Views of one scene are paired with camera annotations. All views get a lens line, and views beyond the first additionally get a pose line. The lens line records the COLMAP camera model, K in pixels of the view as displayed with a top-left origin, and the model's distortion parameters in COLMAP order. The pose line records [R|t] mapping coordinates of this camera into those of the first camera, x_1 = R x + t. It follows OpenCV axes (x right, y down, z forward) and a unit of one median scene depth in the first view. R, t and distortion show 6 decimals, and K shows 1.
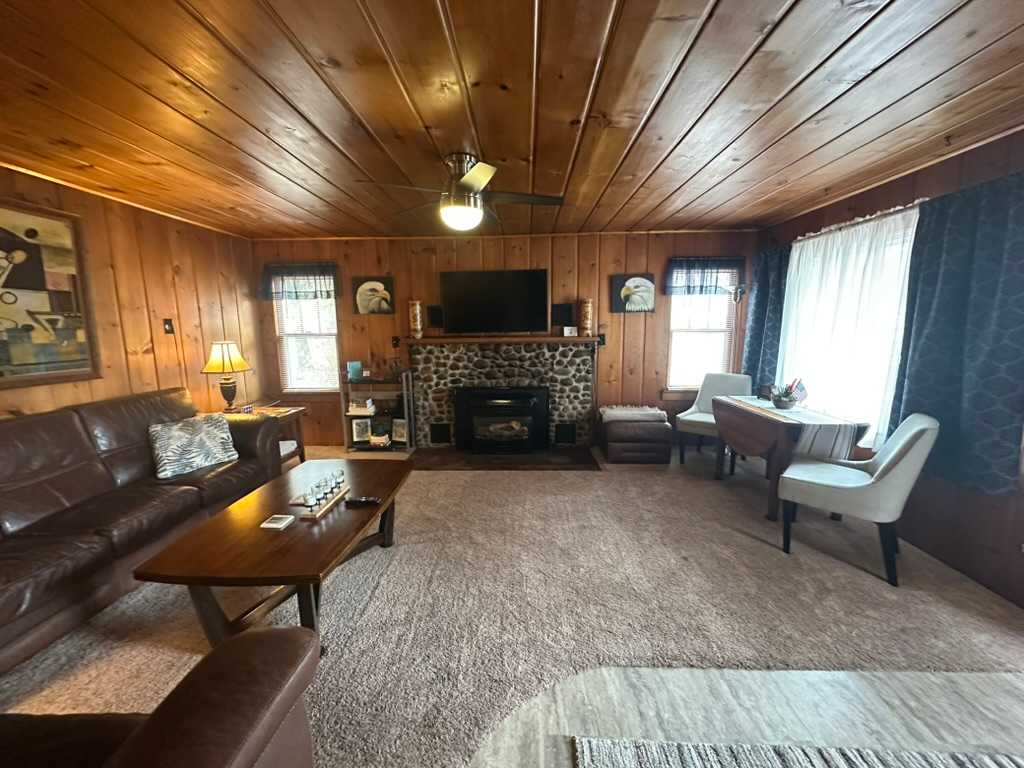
lens RADIAL K [[407.2, 0, 512.0], [0, 407.2, 384.0], [0, 0, 1]] dist [-0.000186, -0.000187]
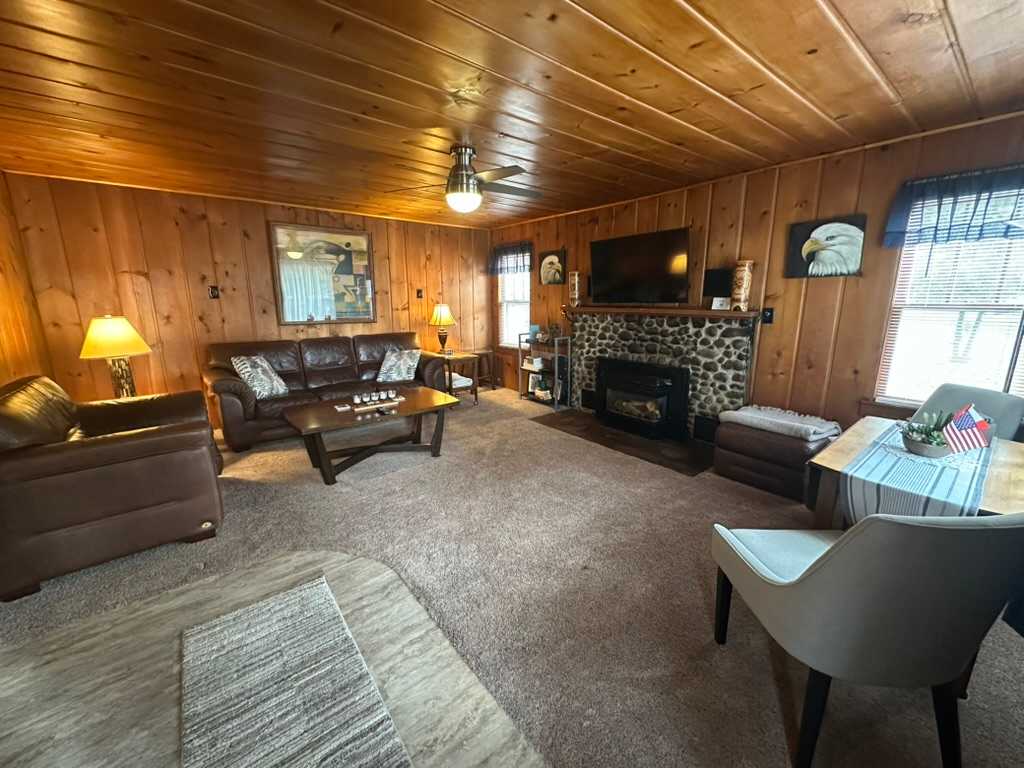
lens RADIAL K [[407.2, 0, 512.0], [0, 407.2, 384.0], [0, 0, 1]] dist [-0.000186, -0.000187]
pose [[0.647538, 0.169275, -0.742994, 0.487966], [-0.116998, 0.985540, 0.122568, -0.023755], [0.752998, 0.007561, 0.657979, 0.168830]]
